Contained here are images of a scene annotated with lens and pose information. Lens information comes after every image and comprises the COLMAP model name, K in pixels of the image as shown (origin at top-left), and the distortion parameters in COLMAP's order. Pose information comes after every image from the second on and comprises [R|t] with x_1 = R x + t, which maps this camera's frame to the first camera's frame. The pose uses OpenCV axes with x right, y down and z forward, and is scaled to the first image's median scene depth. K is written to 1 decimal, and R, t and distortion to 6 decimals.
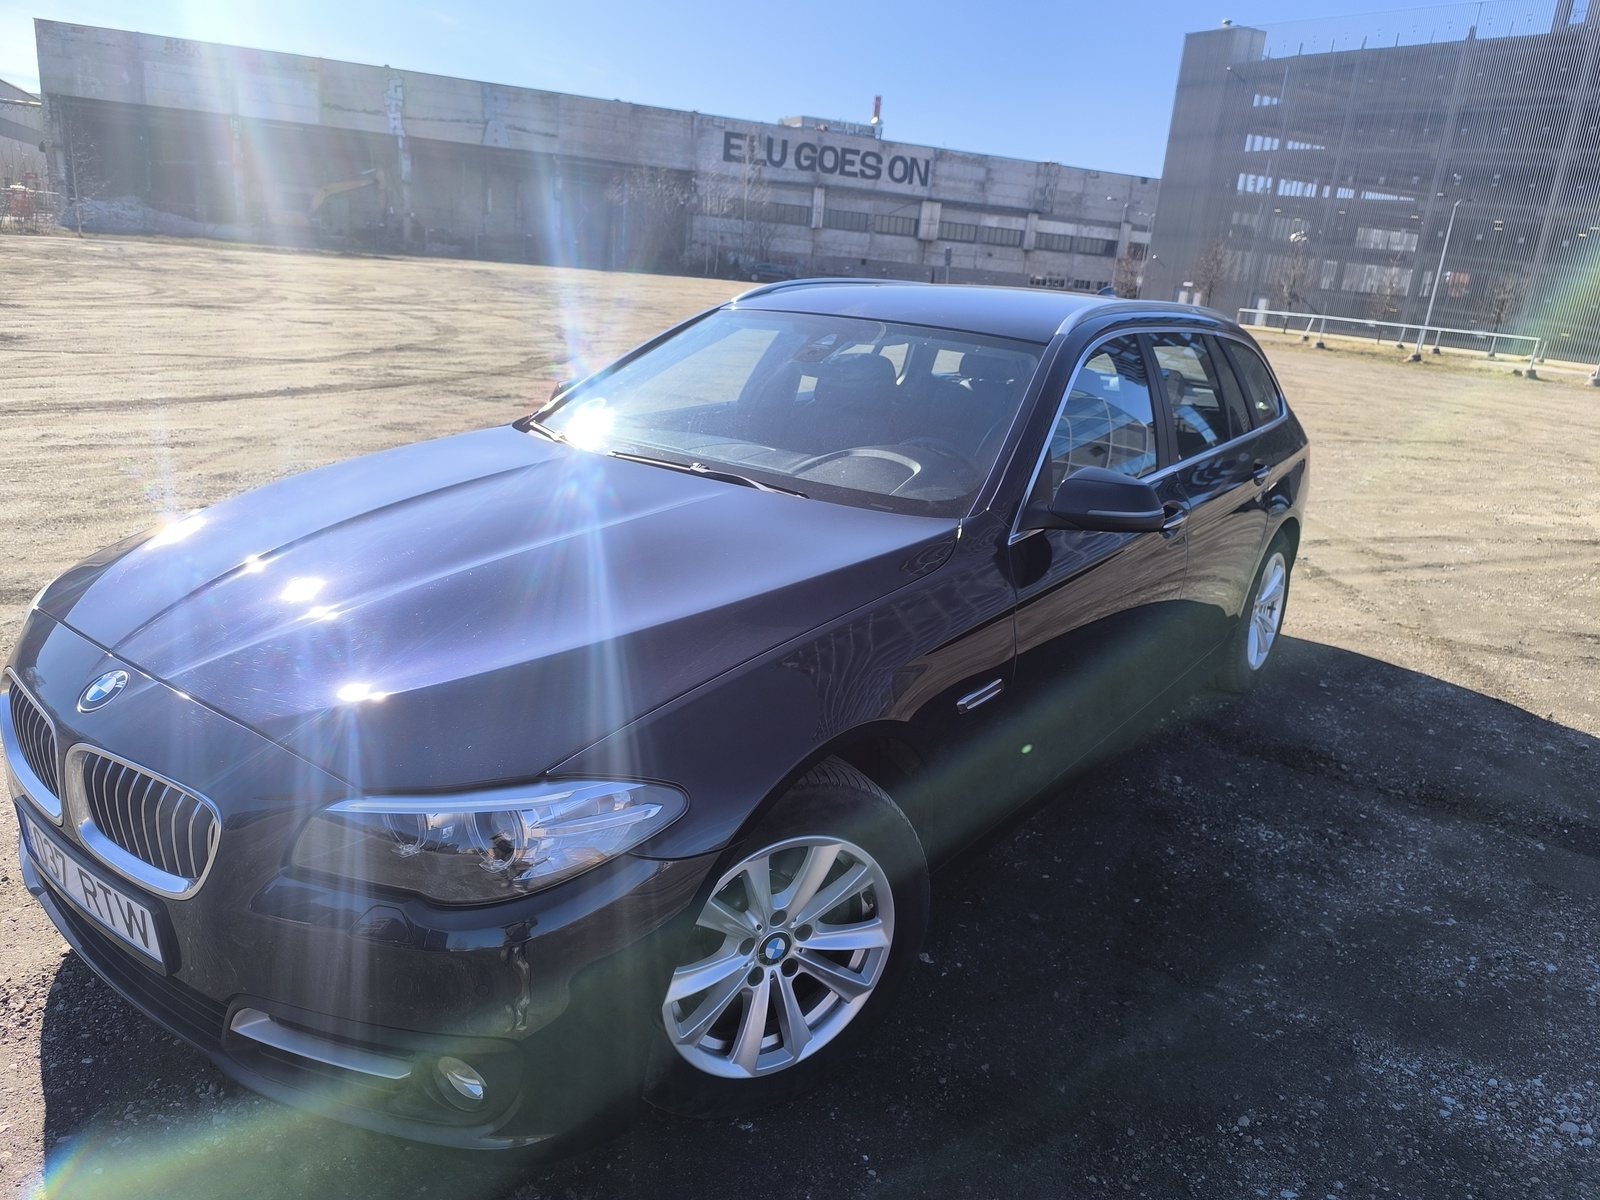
lens RADIAL K [[1130.7, 0, 803.3], [0, 1130.7, 598.1], [0, 0, 1]] dist [0.030559, -0.036742]
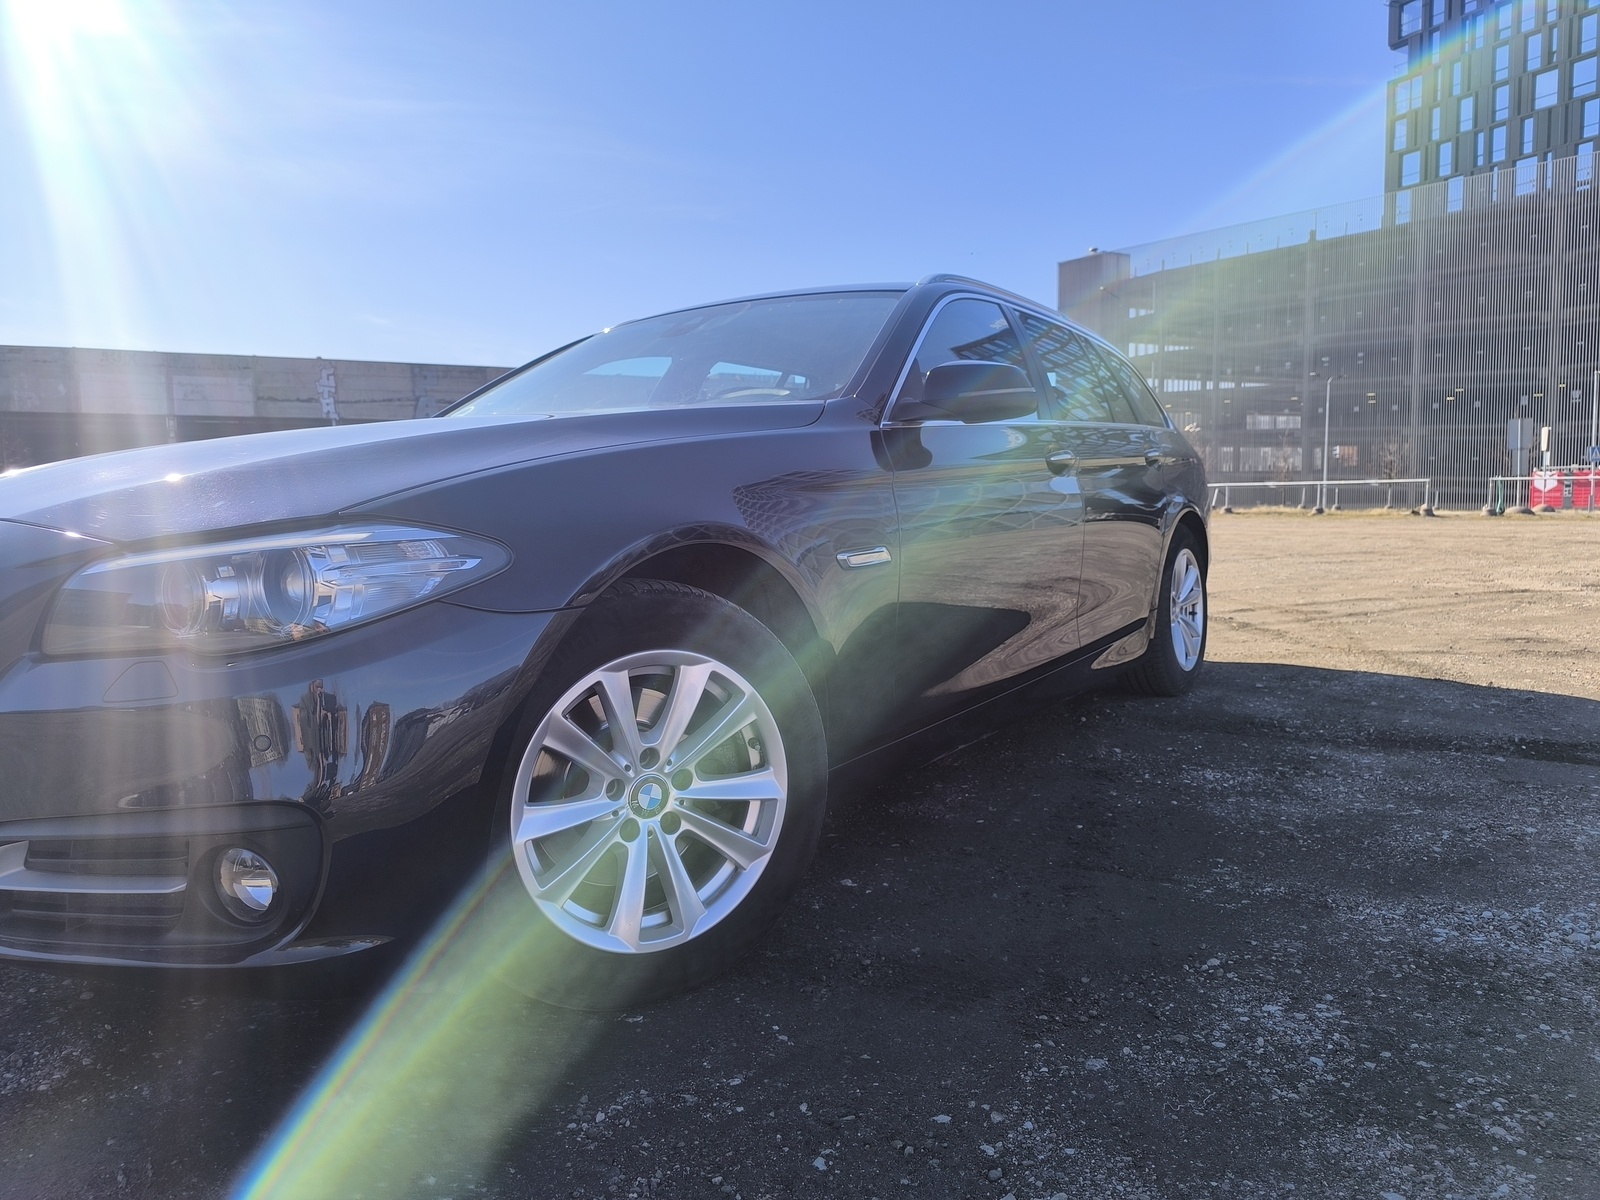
lens RADIAL K [[1130.7, 0, 803.3], [0, 1130.7, 598.1], [0, 0, 1]] dist [0.030559, -0.036742]
pose [[0.993337, -0.102718, 0.052253, 0.037174], [0.111171, 0.973554, -0.199582, 0.205037], [-0.030370, 0.204061, 0.978487, 0.064973]]
